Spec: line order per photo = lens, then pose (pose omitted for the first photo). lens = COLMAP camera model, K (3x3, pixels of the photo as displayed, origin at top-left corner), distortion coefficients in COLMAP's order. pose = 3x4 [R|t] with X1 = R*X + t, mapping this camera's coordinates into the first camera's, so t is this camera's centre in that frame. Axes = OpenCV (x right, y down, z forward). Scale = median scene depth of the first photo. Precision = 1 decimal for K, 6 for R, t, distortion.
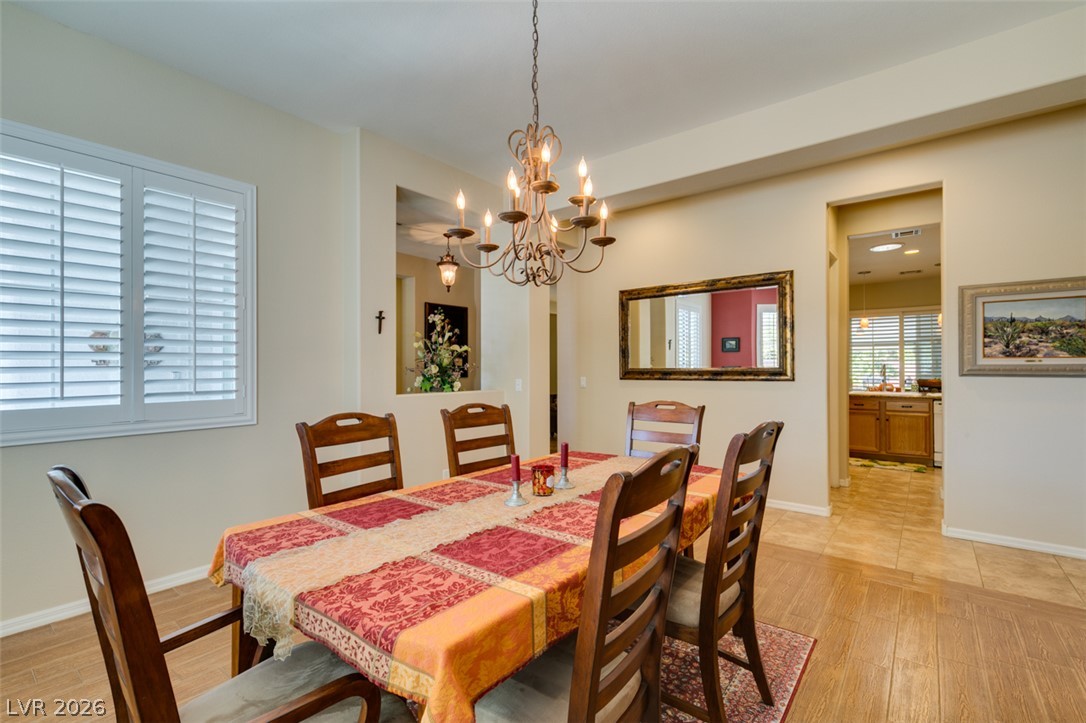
lens RADIAL K [[484.5, 0, 542.7], [0, 484.5, 367.5], [0, 0, 1]] dist [0.007360, -0.002019]
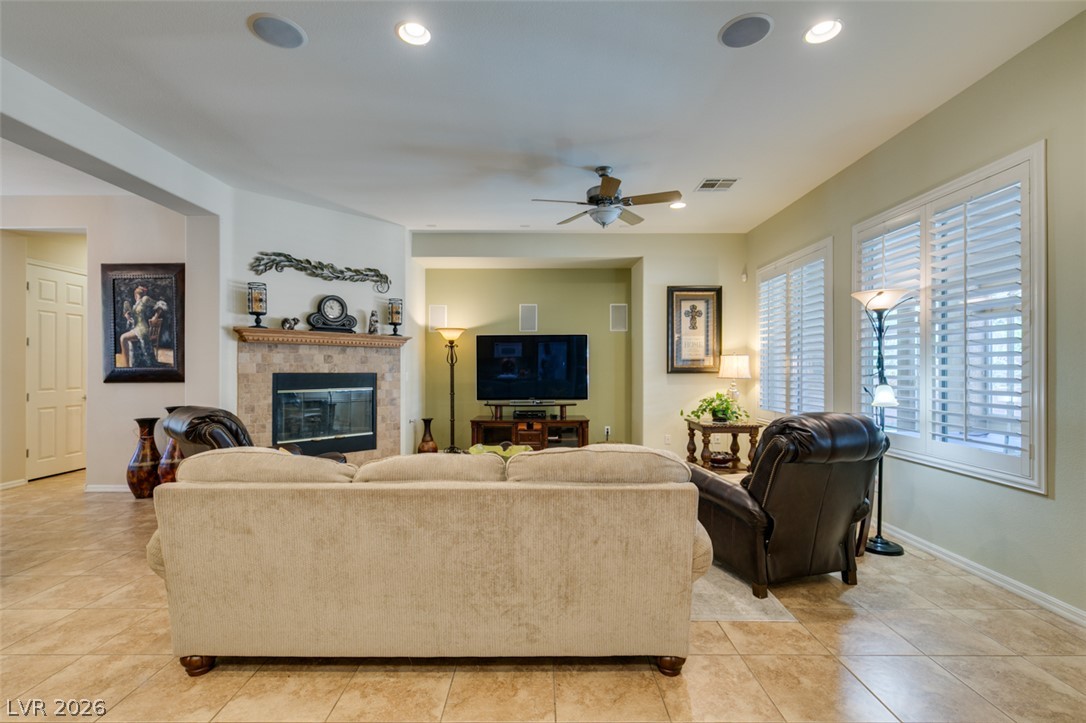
lens RADIAL K [[484.5, 0, 542.7], [0, 484.5, 367.5], [0, 0, 1]] dist [0.007360, -0.002019]
pose [[0.621497, 0.001789, -0.783414, 1.324036], [0.001022, 0.999995, 0.003095, 0.003950], [0.783416, -0.002724, 0.621492, 2.248418]]
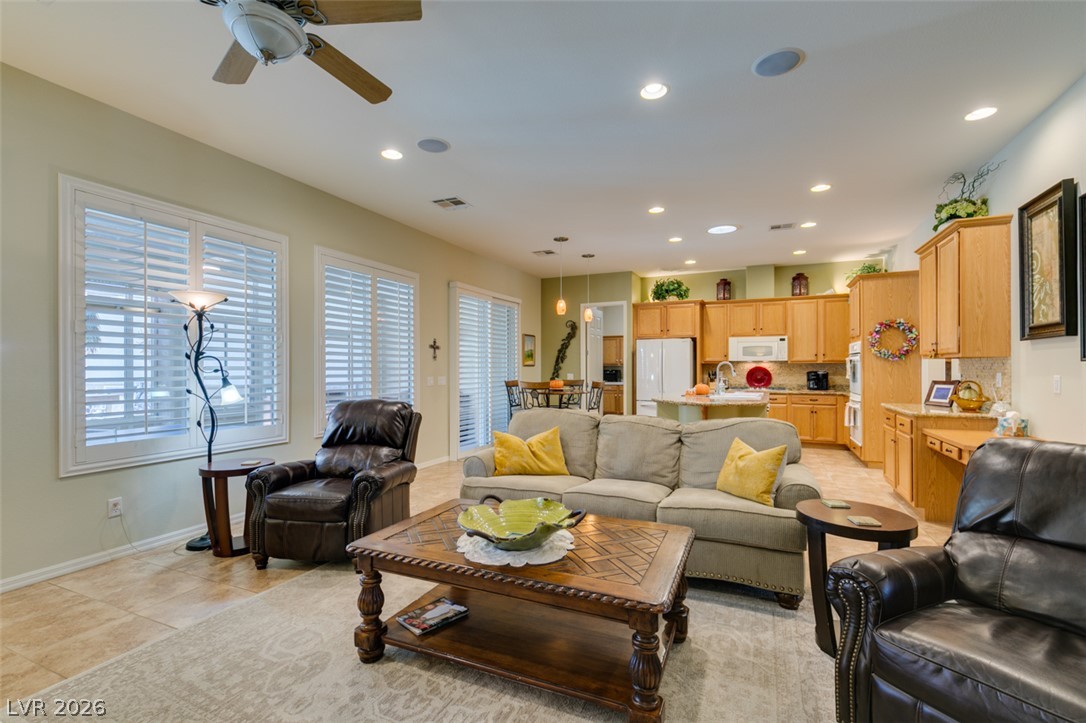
lens RADIAL K [[484.5, 0, 542.7], [0, 484.5, 367.5], [0, 0, 1]] dist [0.007360, -0.002019]
pose [[-0.238382, 0.005799, 0.971154, -0.121010], [0.000817, 0.999983, -0.005771, 0.010930], [-0.971171, -0.000582, -0.238383, 2.933322]]
